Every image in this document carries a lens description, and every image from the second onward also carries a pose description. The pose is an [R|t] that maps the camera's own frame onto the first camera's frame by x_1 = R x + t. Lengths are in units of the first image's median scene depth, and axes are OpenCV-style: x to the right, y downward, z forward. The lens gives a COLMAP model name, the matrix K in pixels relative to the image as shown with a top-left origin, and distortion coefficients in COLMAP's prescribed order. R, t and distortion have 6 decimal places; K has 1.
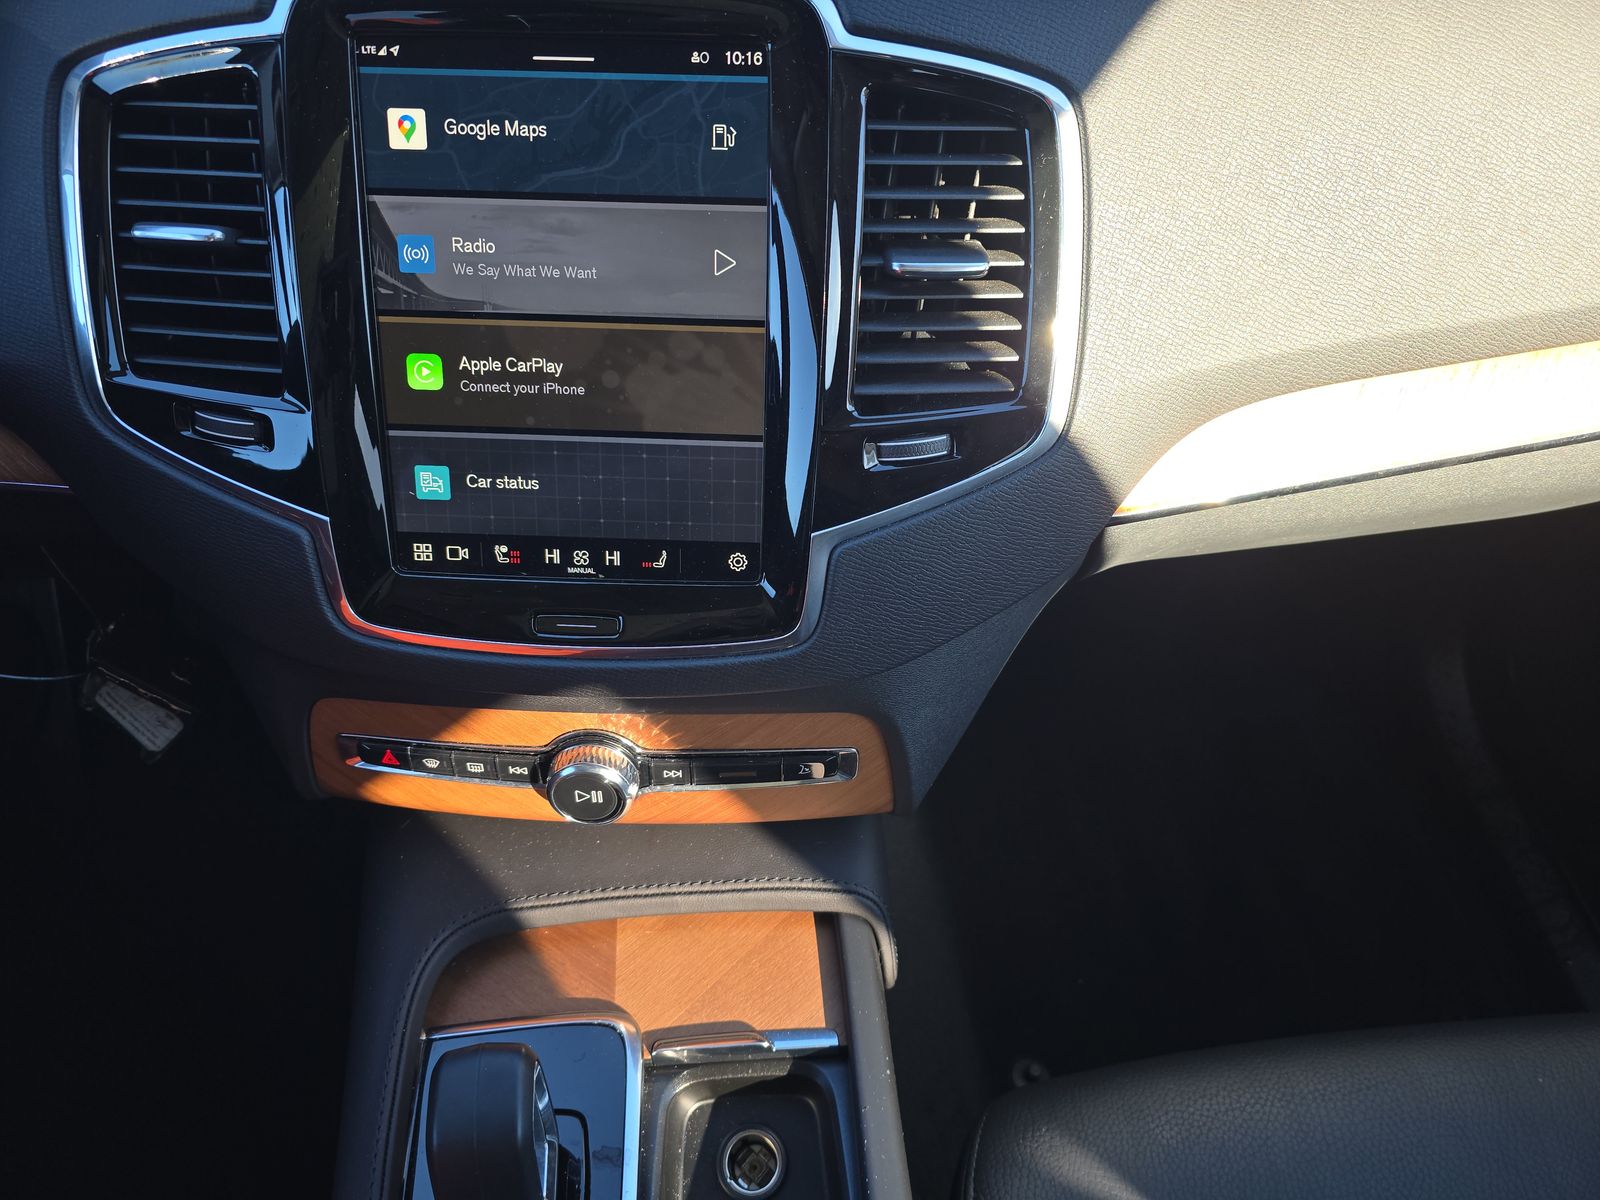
lens RADIAL K [[1078.9, 0, 797.9], [0, 1078.9, 598.9], [0, 0, 1]] dist [0.001003, -0.005542]
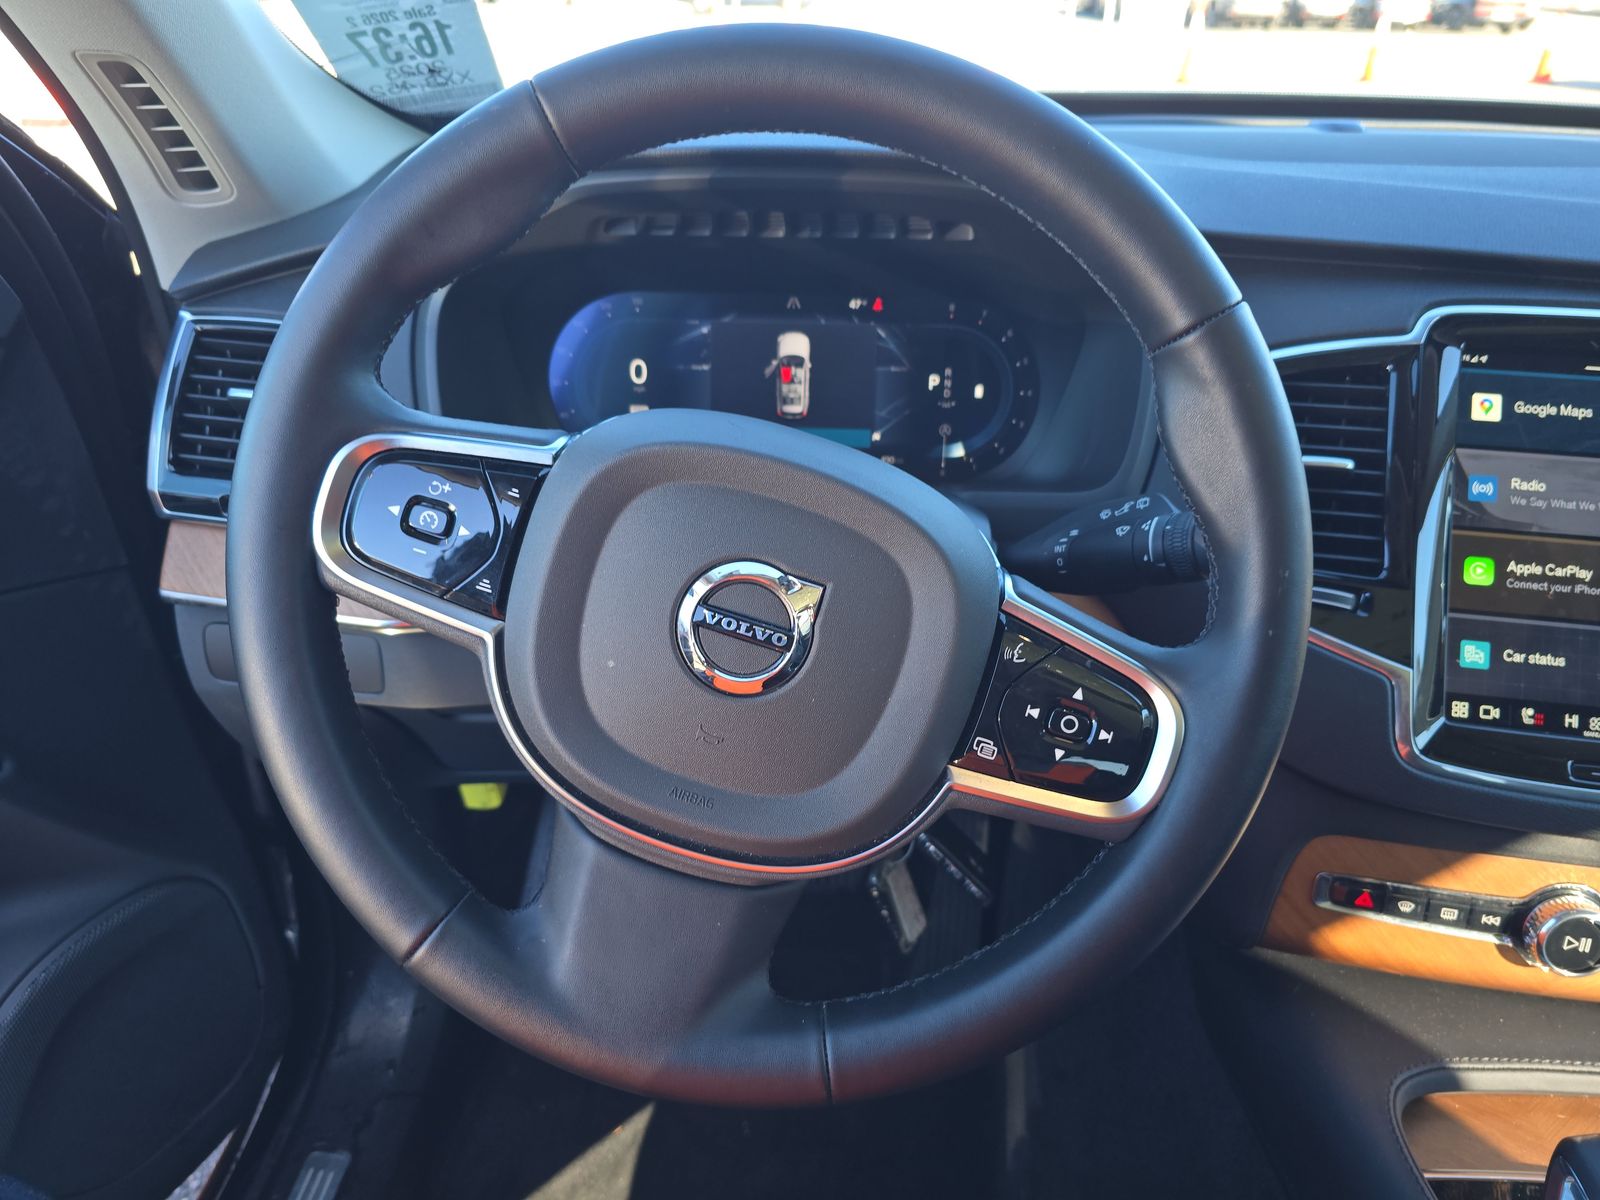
lens RADIAL K [[1078.9, 0, 800.0], [0, 1078.9, 599.4], [0, 0, 1]] dist [0.001003, -0.005542]
pose [[0.990969, 0.069848, -0.114465, -1.020530], [-0.108257, 0.920456, -0.375556, 0.412142], [0.079128, 0.384555, 0.919704, -0.277821]]
